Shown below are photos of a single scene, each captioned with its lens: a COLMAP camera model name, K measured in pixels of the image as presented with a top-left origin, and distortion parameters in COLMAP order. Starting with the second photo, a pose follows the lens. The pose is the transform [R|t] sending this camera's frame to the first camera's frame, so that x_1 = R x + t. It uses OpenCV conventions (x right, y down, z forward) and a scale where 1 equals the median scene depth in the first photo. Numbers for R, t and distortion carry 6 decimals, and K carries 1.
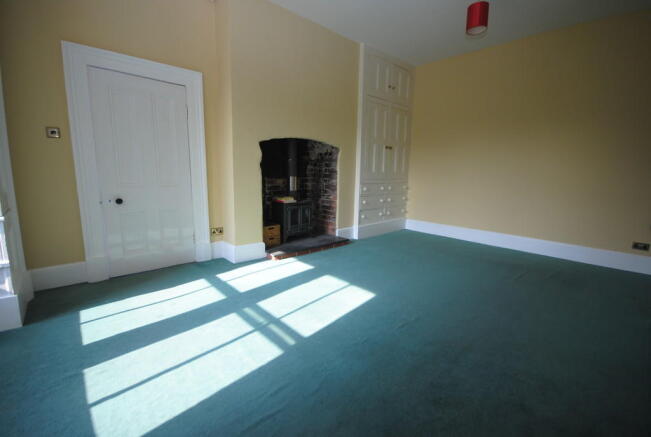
lens RADIAL K [[289.4, 0, 322.8], [0, 289.4, 217.3], [0, 0, 1]] dist [-0.002324, -0.000259]
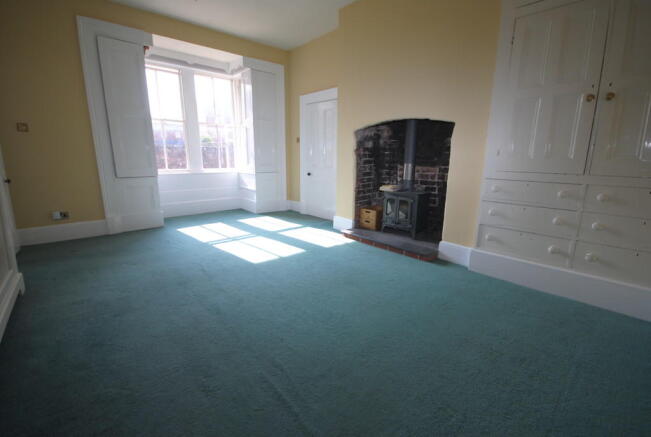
lens RADIAL K [[289.4, 0, 322.8], [0, 289.4, 217.7], [0, 0, 1]] dist [-0.002324, -0.000259]
pose [[-0.027997, 0.192602, -0.980878, 0.846879], [-0.163691, 0.967133, 0.194575, -0.117017], [0.986114, 0.166008, 0.004451, 0.820260]]
